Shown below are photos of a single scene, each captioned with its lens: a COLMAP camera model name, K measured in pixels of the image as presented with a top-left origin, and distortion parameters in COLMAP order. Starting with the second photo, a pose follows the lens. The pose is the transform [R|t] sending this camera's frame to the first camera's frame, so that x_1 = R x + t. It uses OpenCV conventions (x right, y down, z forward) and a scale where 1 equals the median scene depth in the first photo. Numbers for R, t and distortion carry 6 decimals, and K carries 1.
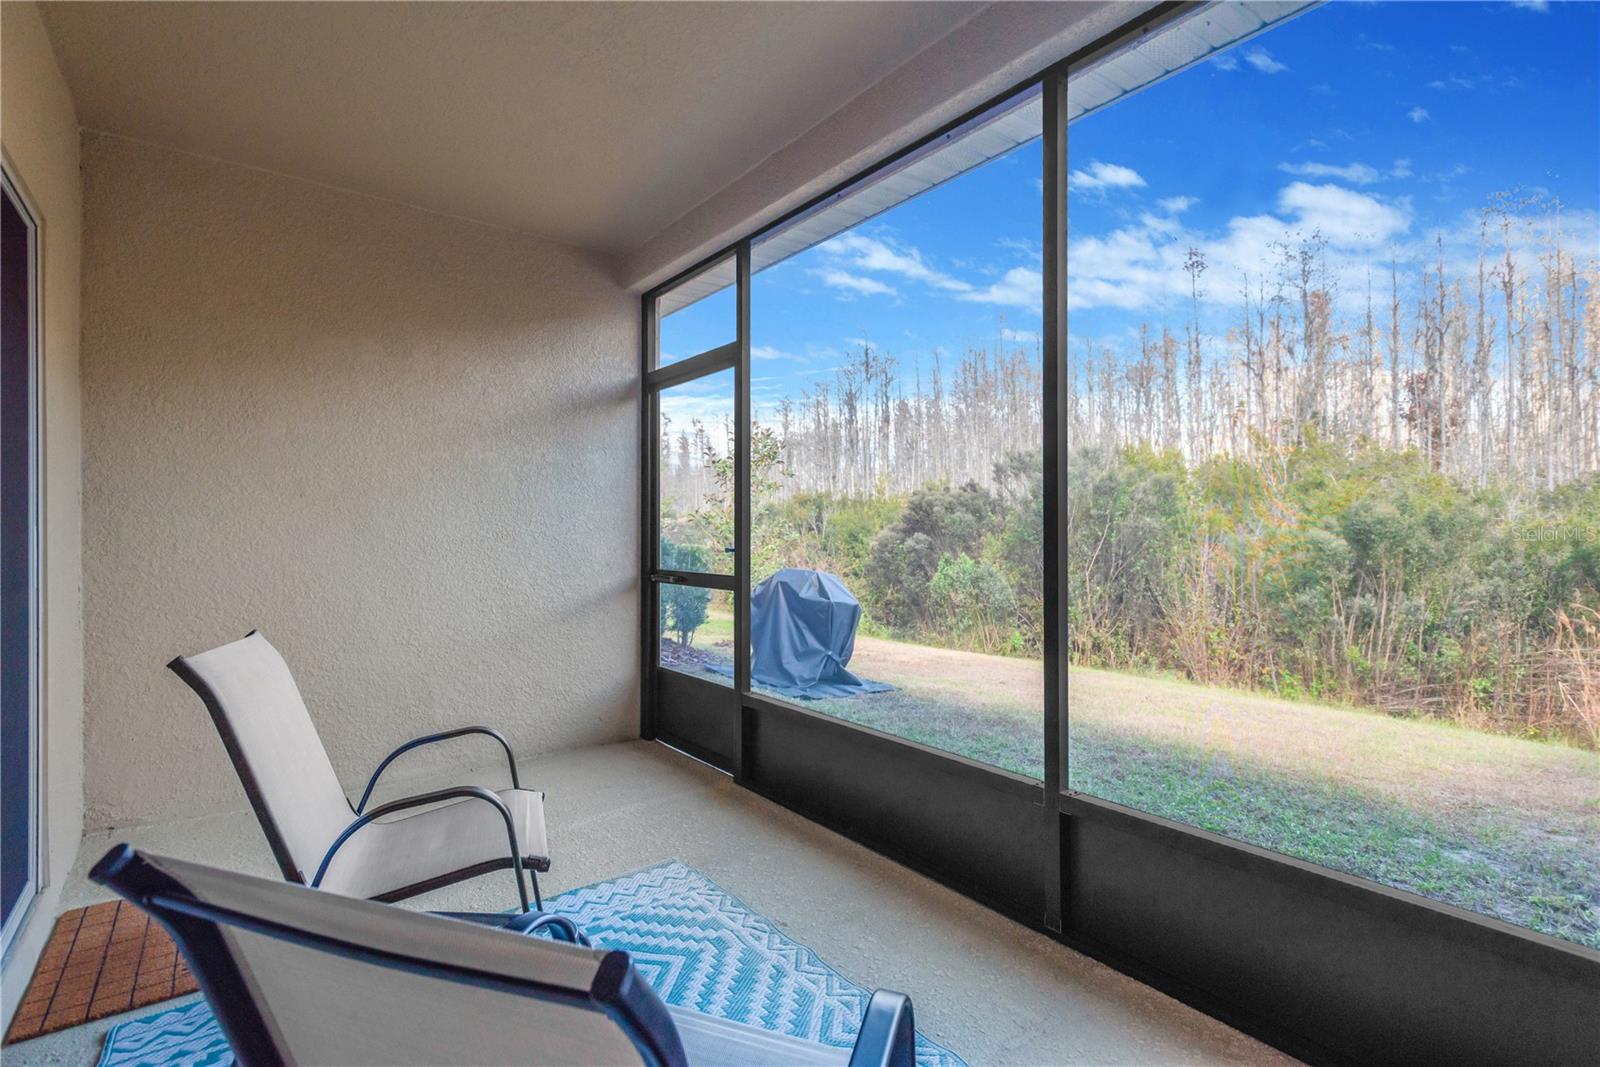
lens RADIAL K [[752.3, 0, 801.1], [0, 752.3, 542.2], [0, 0, 1]] dist [0.008919, -0.002150]
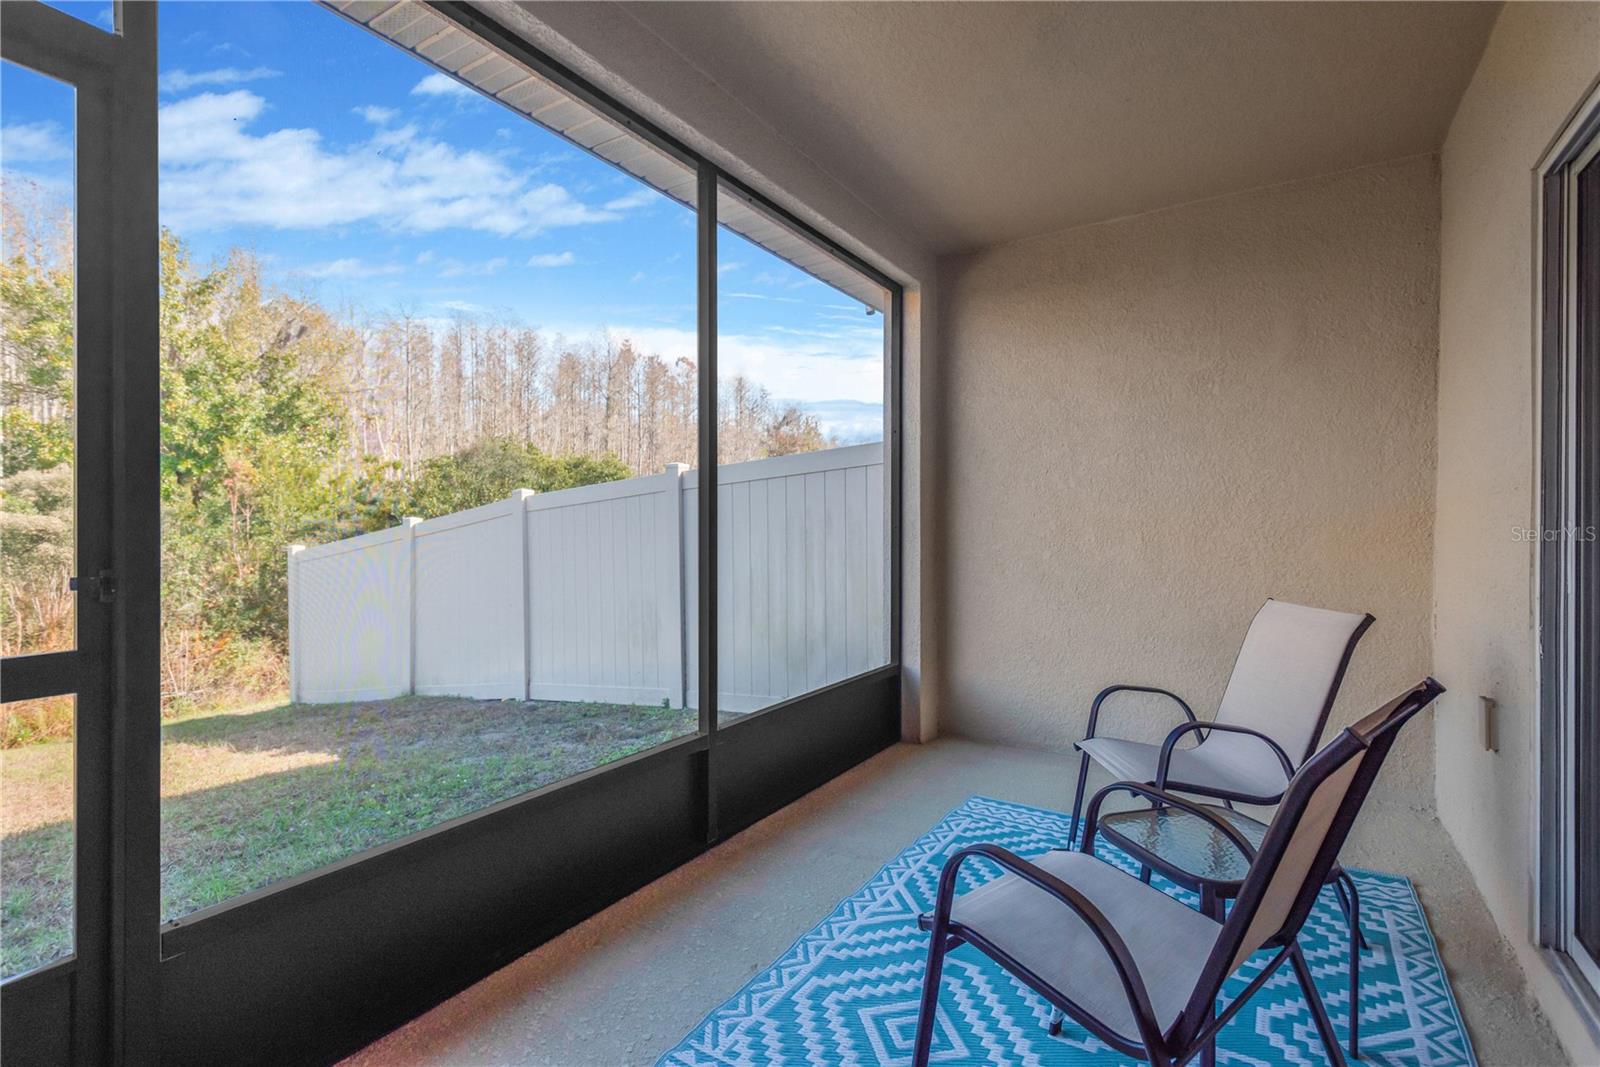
lens RADIAL K [[752.3, 0, 799.0], [0, 752.3, 518.0], [0, 0, 1]] dist [0.008919, -0.002150]
pose [[-0.341148, 0.011688, 0.939937, -0.944767], [0.010846, 0.999905, -0.008497, -0.024761], [-0.939947, 0.007296, -0.341243, 1.318803]]
